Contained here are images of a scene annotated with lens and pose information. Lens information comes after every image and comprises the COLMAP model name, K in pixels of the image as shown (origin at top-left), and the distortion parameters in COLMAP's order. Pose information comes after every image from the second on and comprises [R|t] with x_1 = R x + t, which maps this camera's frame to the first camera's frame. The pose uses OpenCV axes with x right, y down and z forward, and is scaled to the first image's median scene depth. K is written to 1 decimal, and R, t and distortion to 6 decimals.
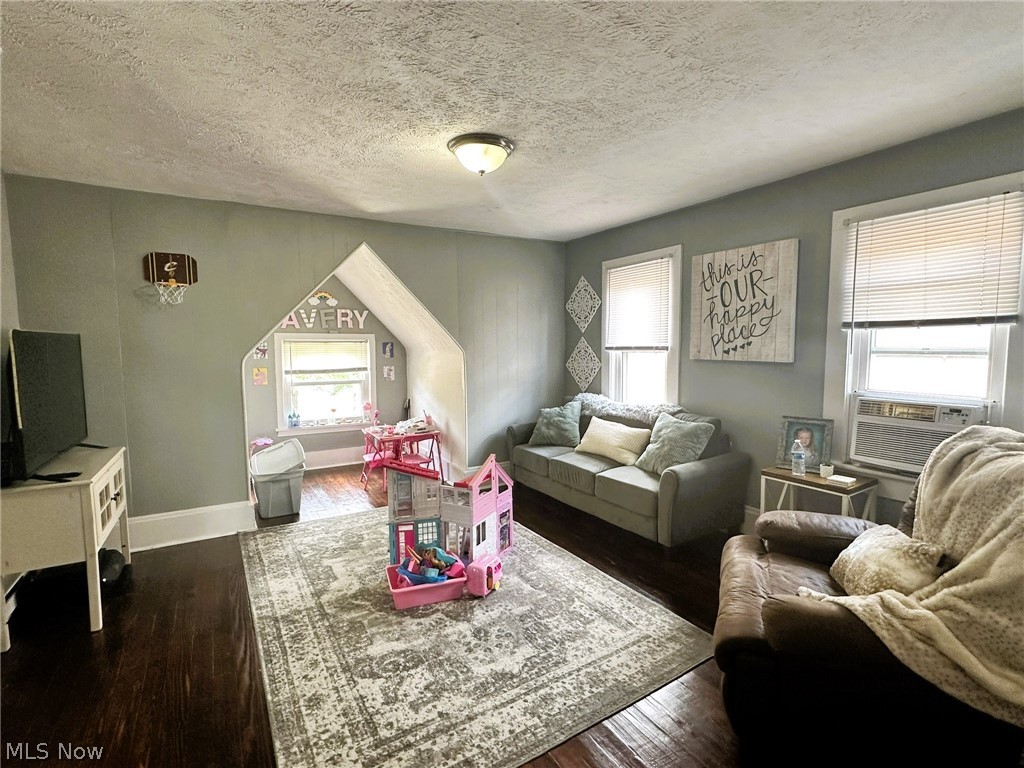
lens RADIAL K [[496.4, 0, 514.6], [0, 496.4, 381.9], [0, 0, 1]] dist [-0.003057, 0.000310]
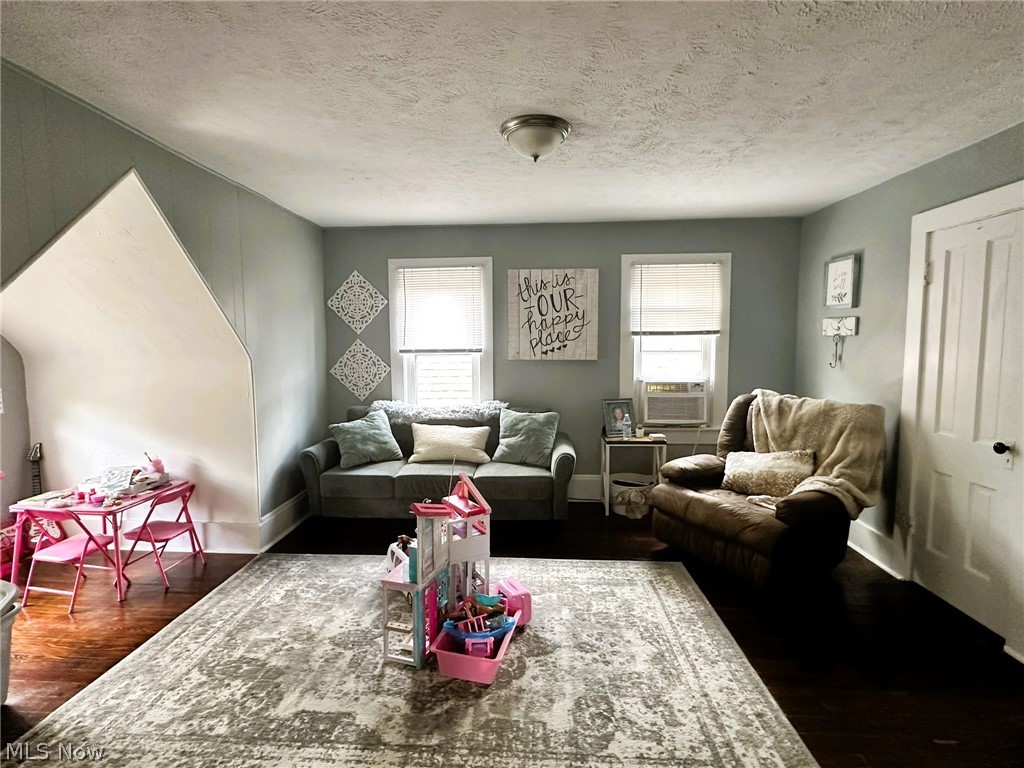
lens RADIAL K [[496.4, 0, 506.5], [0, 496.4, 382.7], [0, 0, 1]] dist [-0.003057, 0.000310]
pose [[0.567626, -0.059167, 0.821158, -0.648790], [0.065679, 0.997490, 0.026472, -0.026797], [-0.820663, 0.038907, 0.570087, 0.398711]]
